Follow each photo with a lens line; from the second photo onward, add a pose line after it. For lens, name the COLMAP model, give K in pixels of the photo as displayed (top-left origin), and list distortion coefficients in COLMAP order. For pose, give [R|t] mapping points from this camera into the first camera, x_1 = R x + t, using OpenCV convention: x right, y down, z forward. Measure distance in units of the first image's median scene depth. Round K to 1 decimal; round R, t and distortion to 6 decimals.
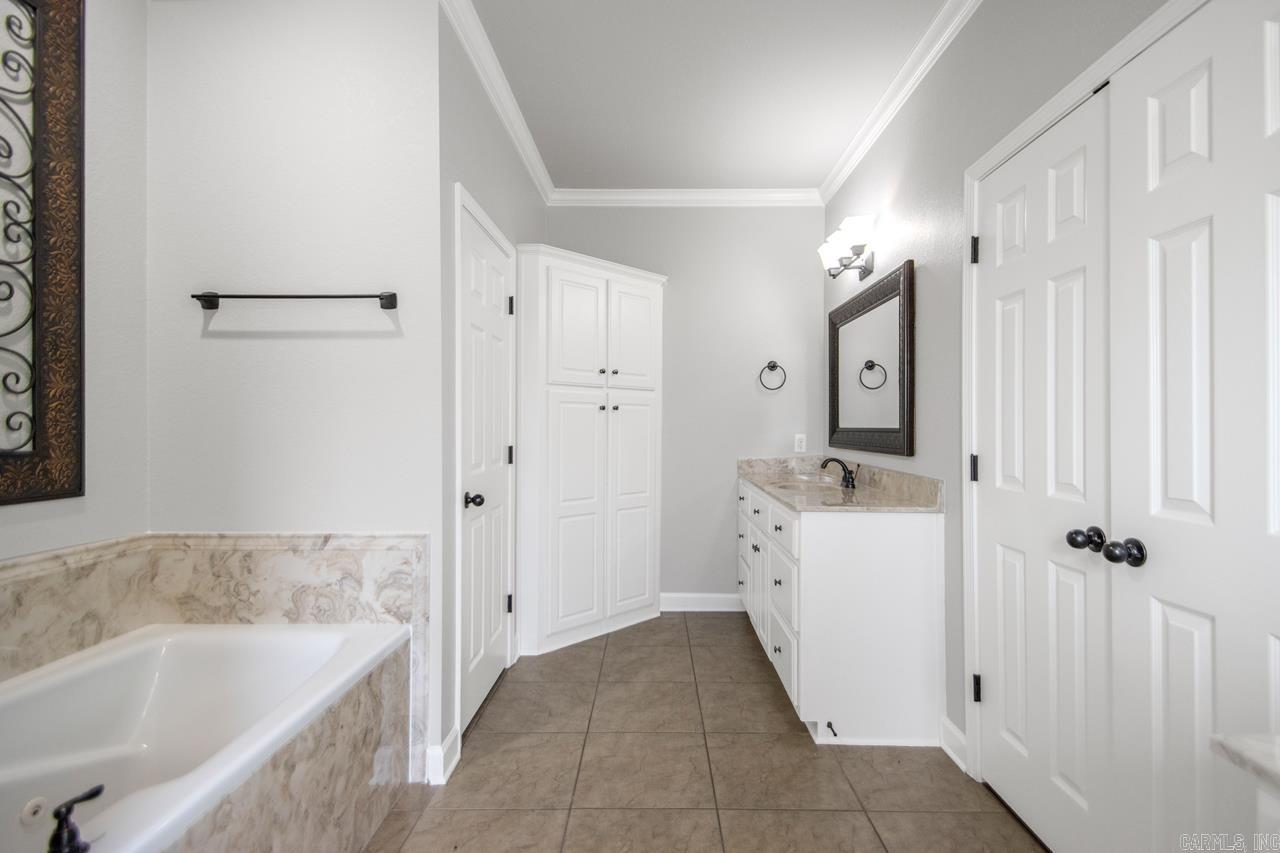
lens RADIAL K [[589.9, 0, 643.8], [0, 589.9, 433.8], [0, 0, 1]] dist [0.012266, -0.012931]
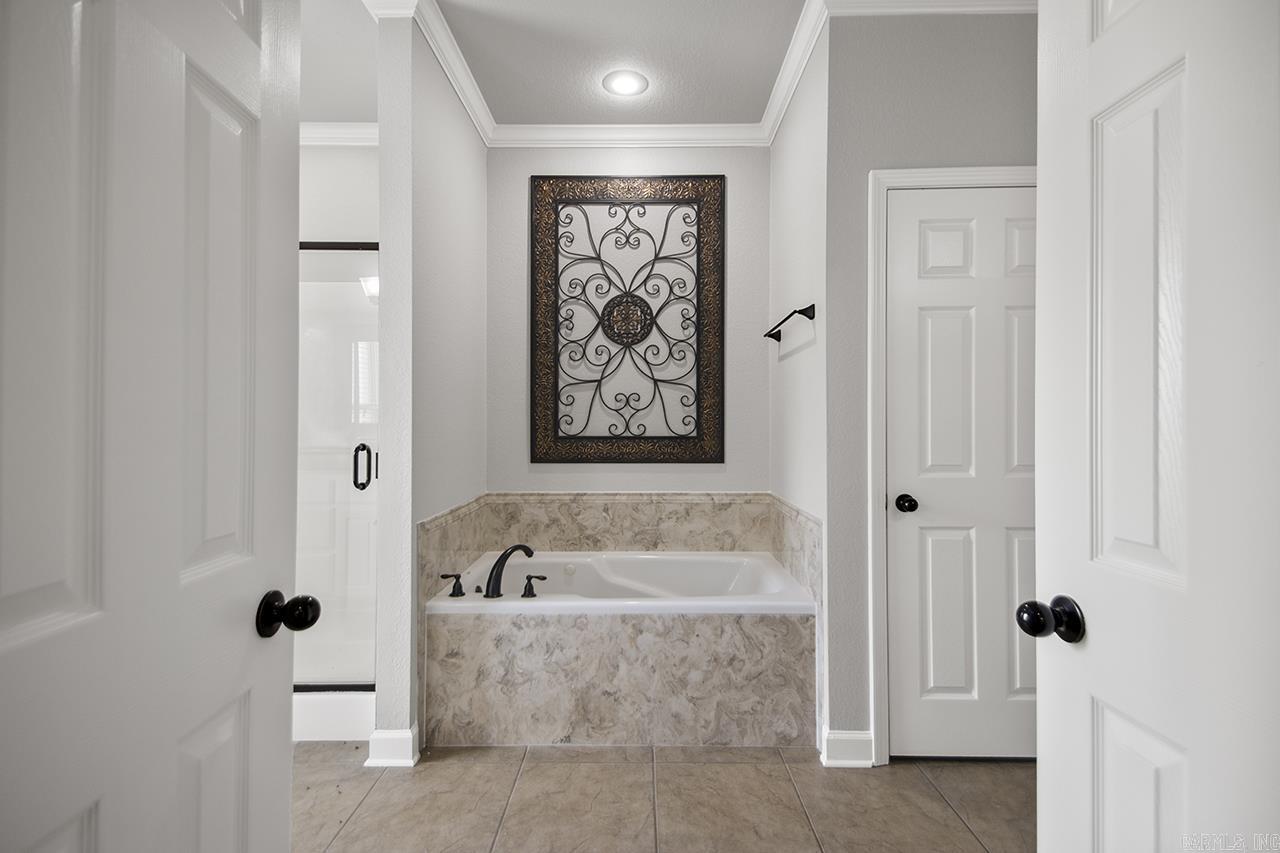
lens RADIAL K [[589.9, 0, 641.3], [0, 589.9, 416.0], [0, 0, 1]] dist [0.012266, -0.012931]
pose [[0.002685, -0.010800, -0.999938, 0.832801], [-0.009816, 0.999893, -0.010826, -0.012441], [0.999948, 0.009844, 0.002579, 0.786001]]
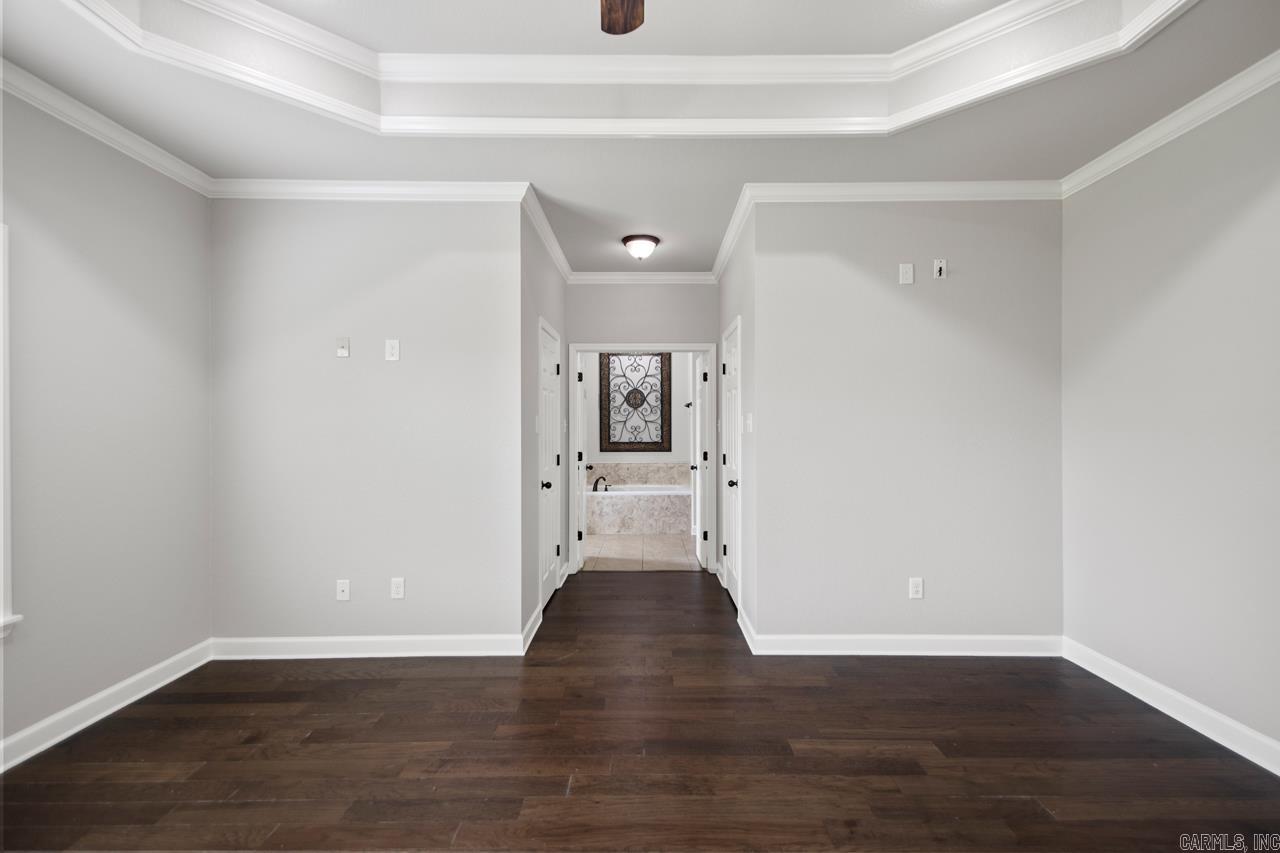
lens RADIAL K [[589.9, 0, 643.3], [0, 589.9, 425.5], [0, 0, 1]] dist [0.012266, -0.012931]
pose [[-0.006198, 0.001232, -0.999980, 3.943236], [-0.004635, 0.999988, 0.001261, -0.114798], [0.999970, 0.004643, -0.006192, 0.842274]]
